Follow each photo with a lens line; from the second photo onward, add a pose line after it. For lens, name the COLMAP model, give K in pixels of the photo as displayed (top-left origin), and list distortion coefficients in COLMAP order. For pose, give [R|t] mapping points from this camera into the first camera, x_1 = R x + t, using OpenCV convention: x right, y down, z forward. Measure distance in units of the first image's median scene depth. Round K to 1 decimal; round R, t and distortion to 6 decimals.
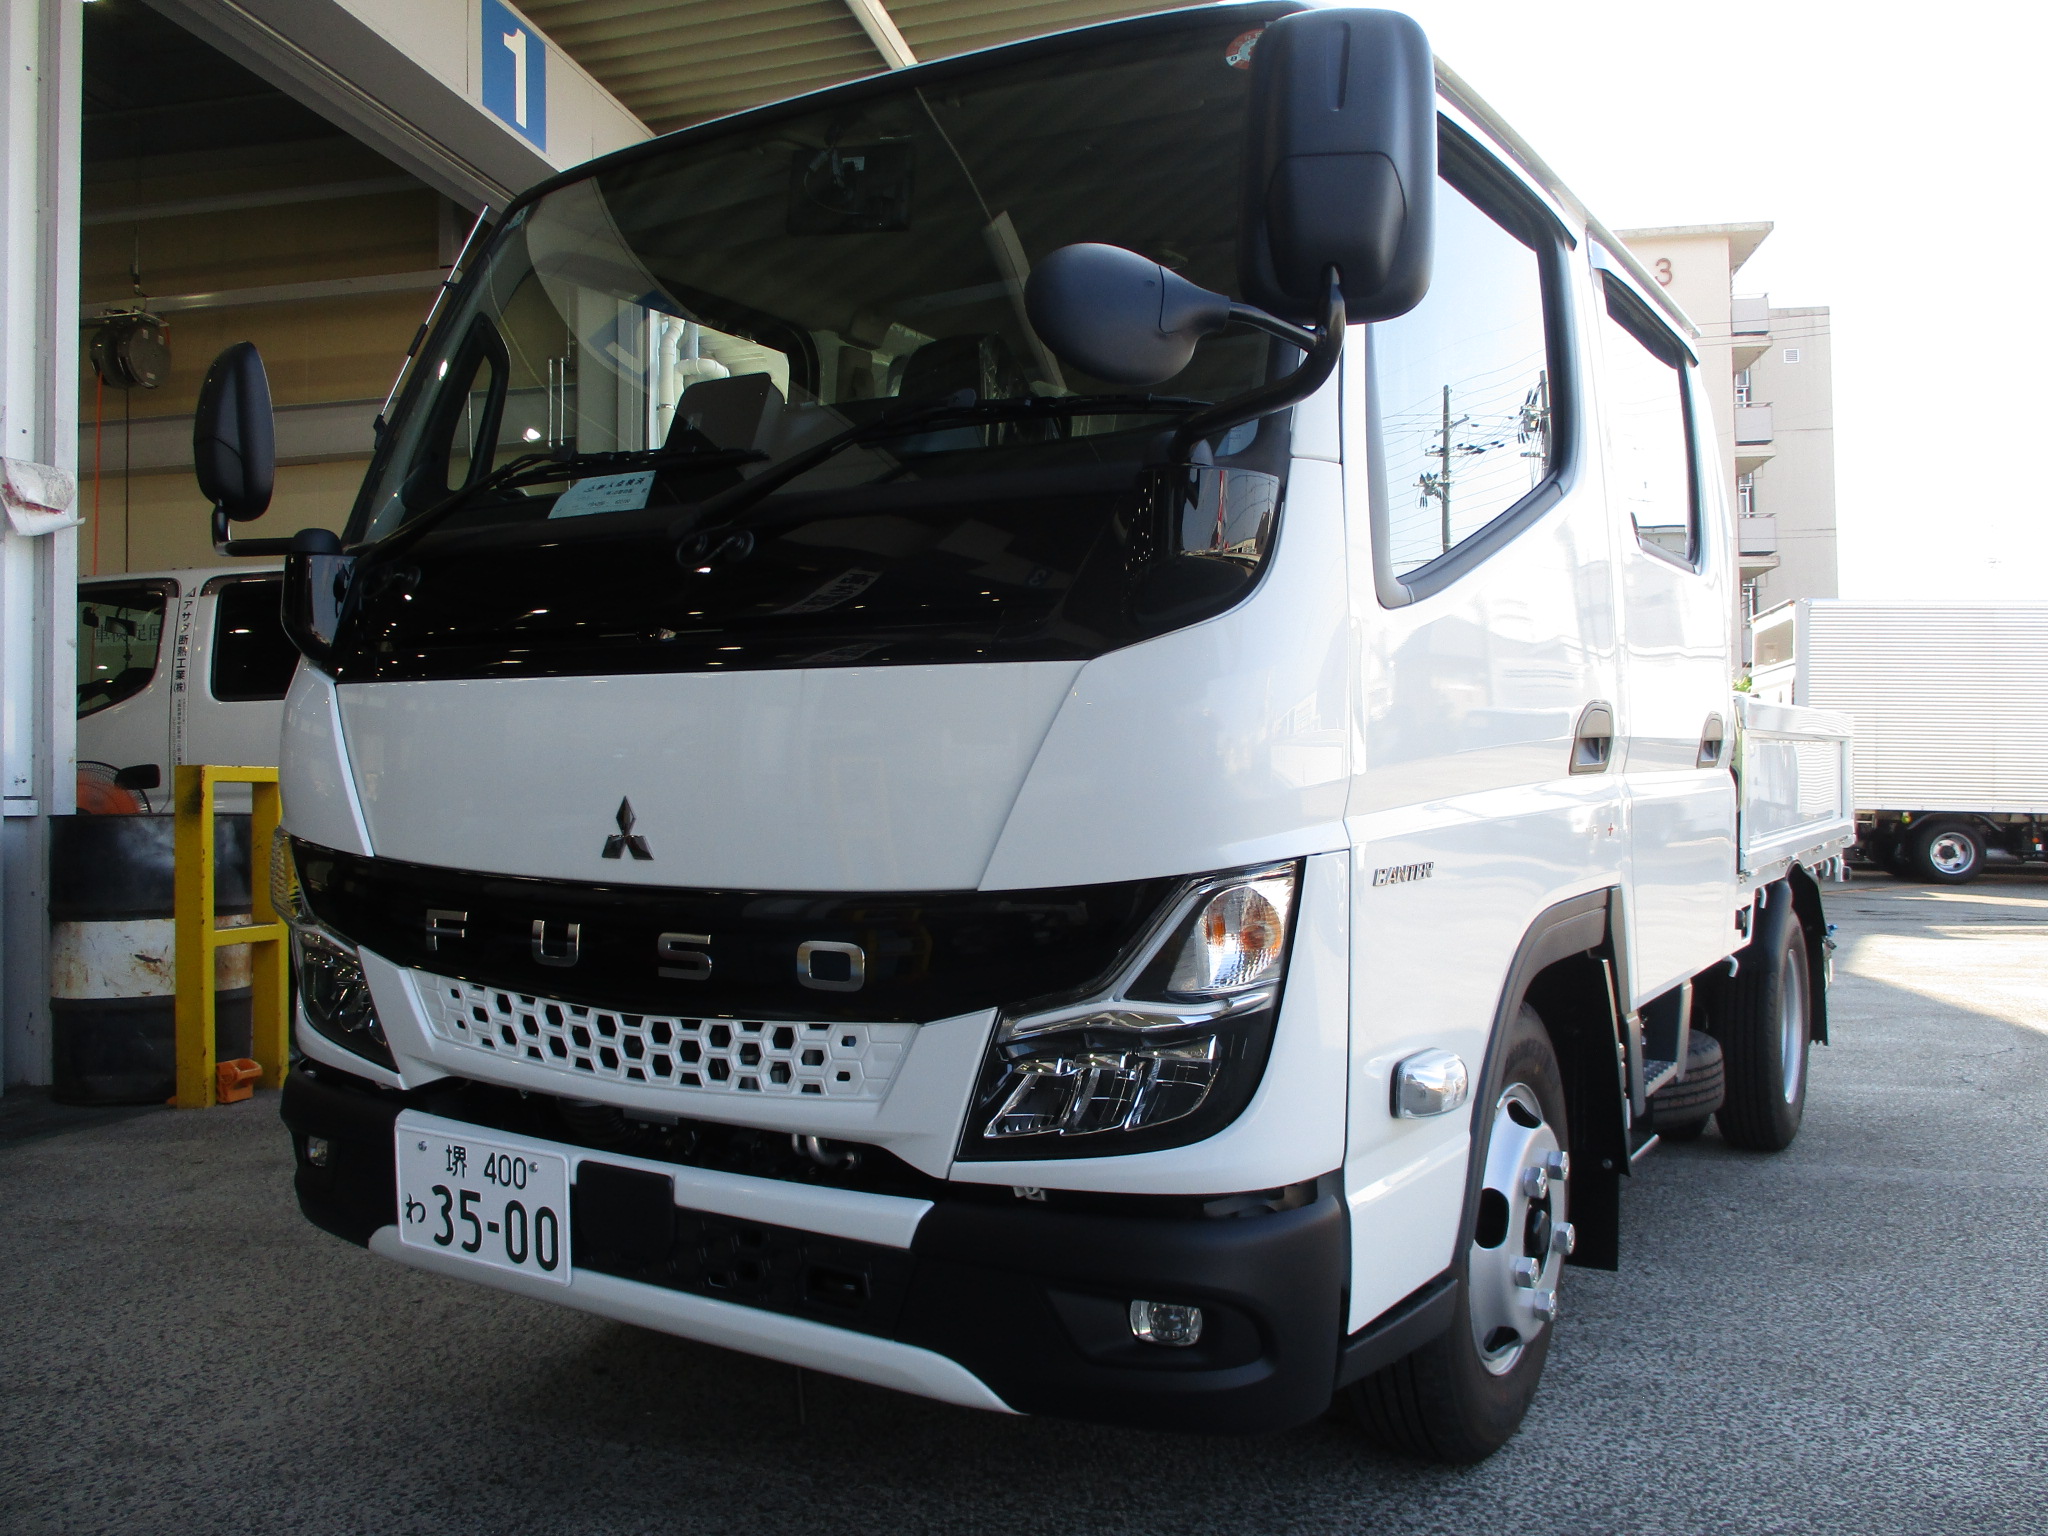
lens RADIAL K [[1698.2, 0, 1024.0], [0, 1698.2, 768.0], [0, 0, 1]] dist [-0.007284, -0.052431]
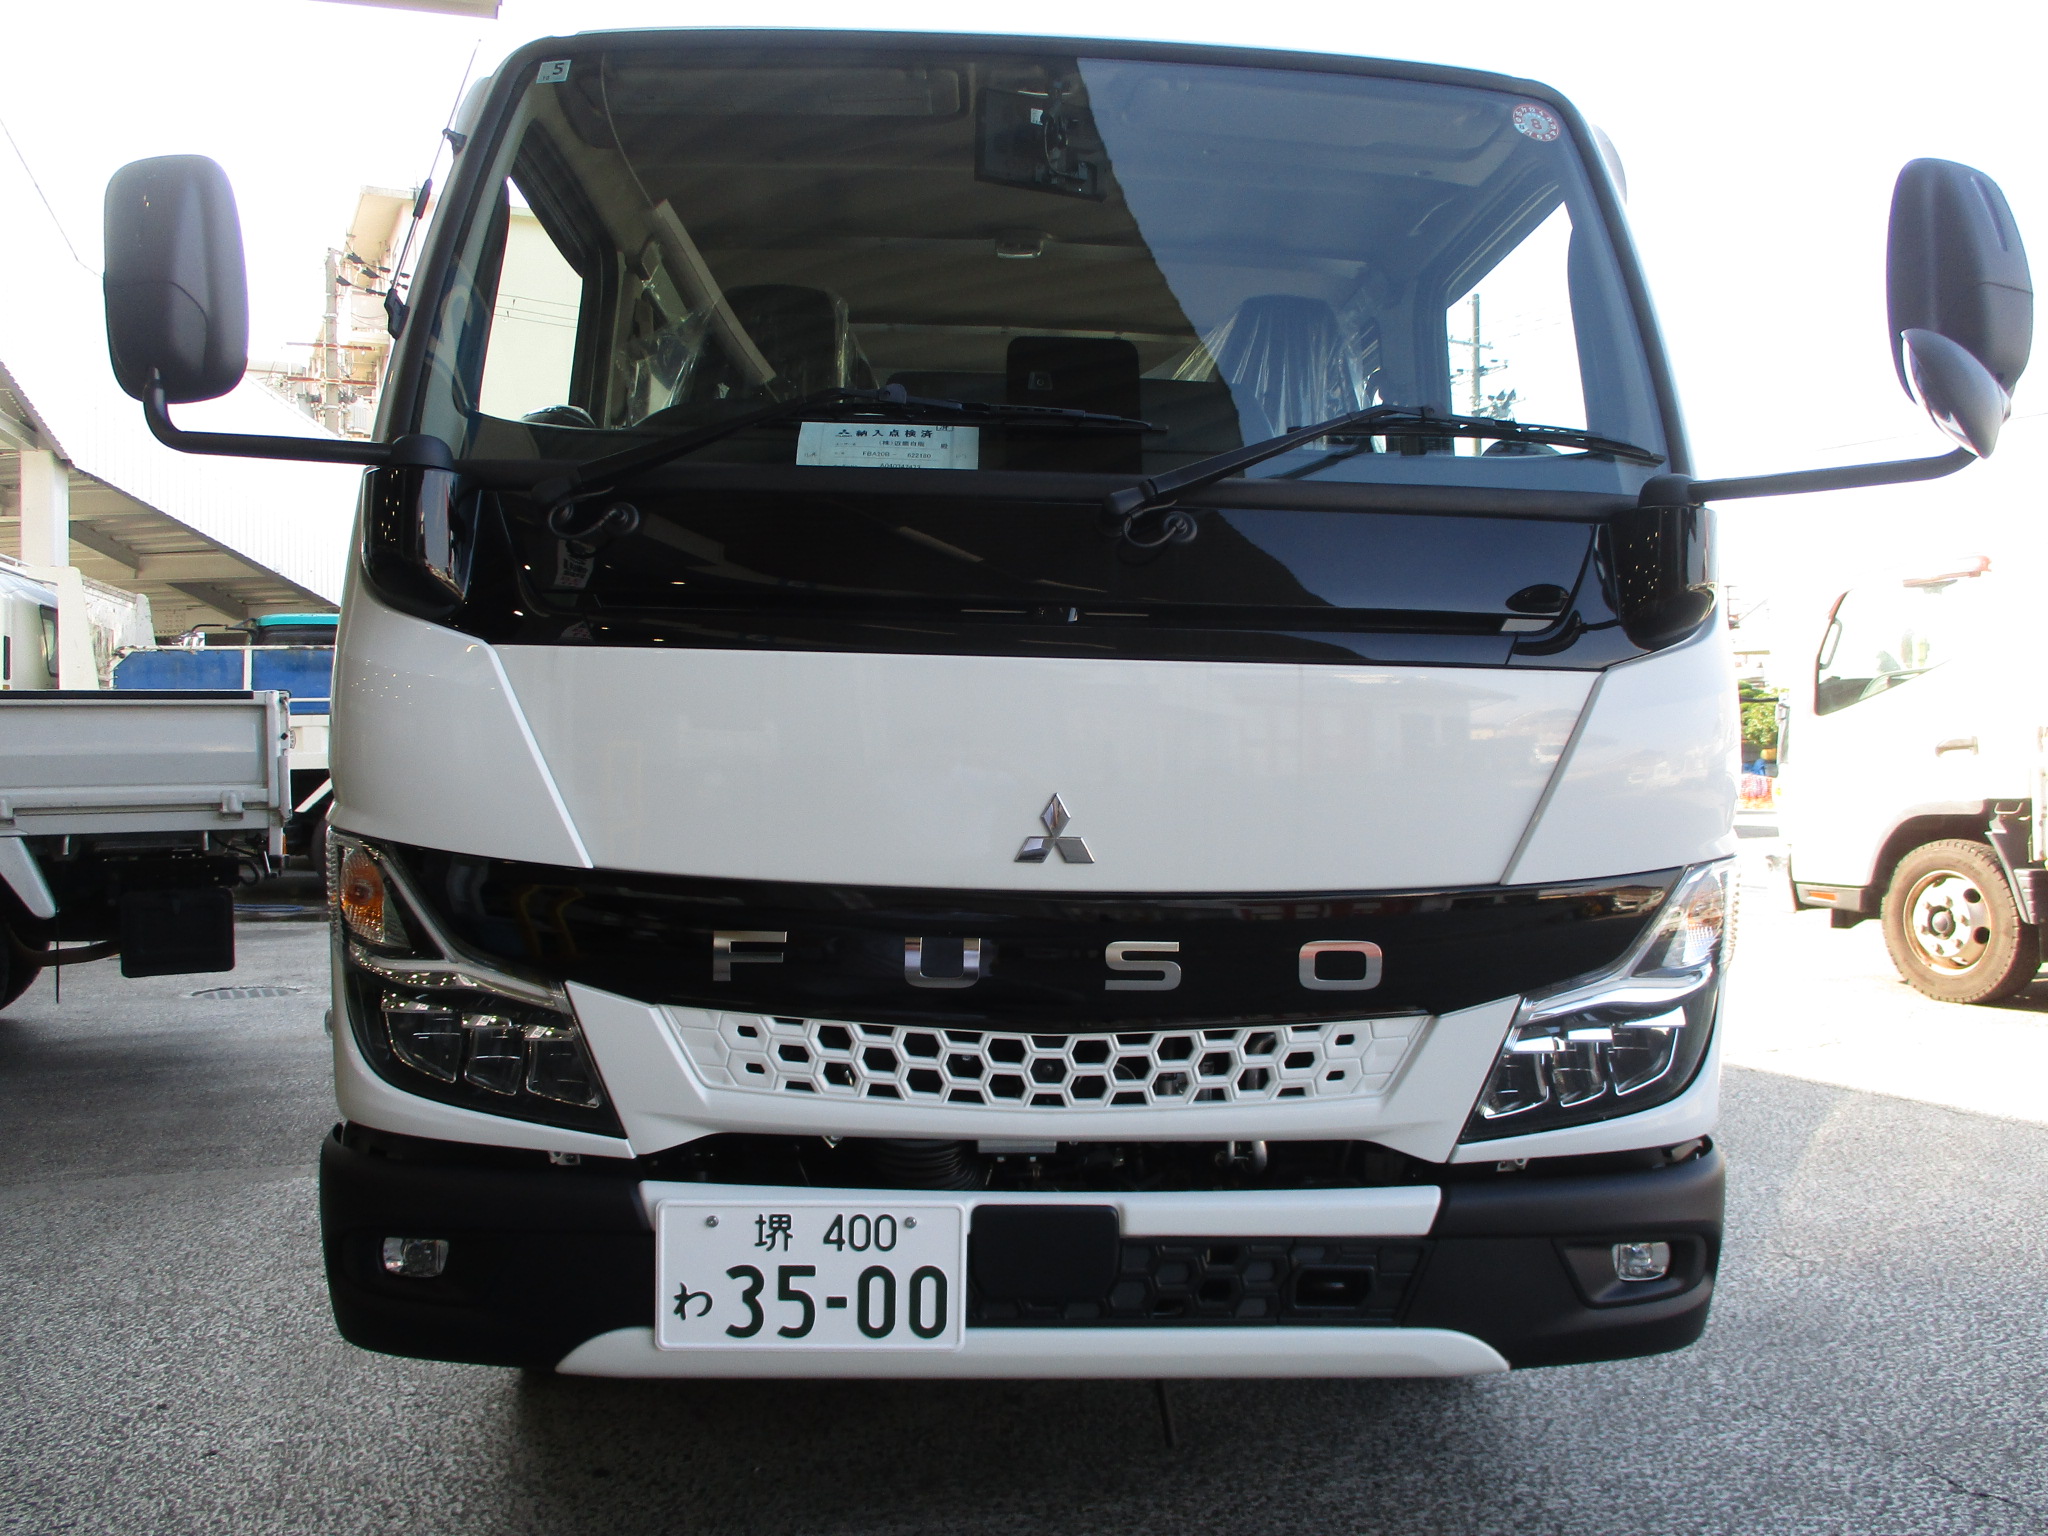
lens RADIAL K [[1698.2, 0, 1024.0], [0, 1698.2, 768.0], [0, 0, 1]] dist [-0.007284, -0.052431]
pose [[0.813140, 0.007317, 0.582022, -0.757860], [-0.015463, 0.999840, 0.009035, -0.004766], [-0.581863, -0.016347, 0.813123, 0.270749]]
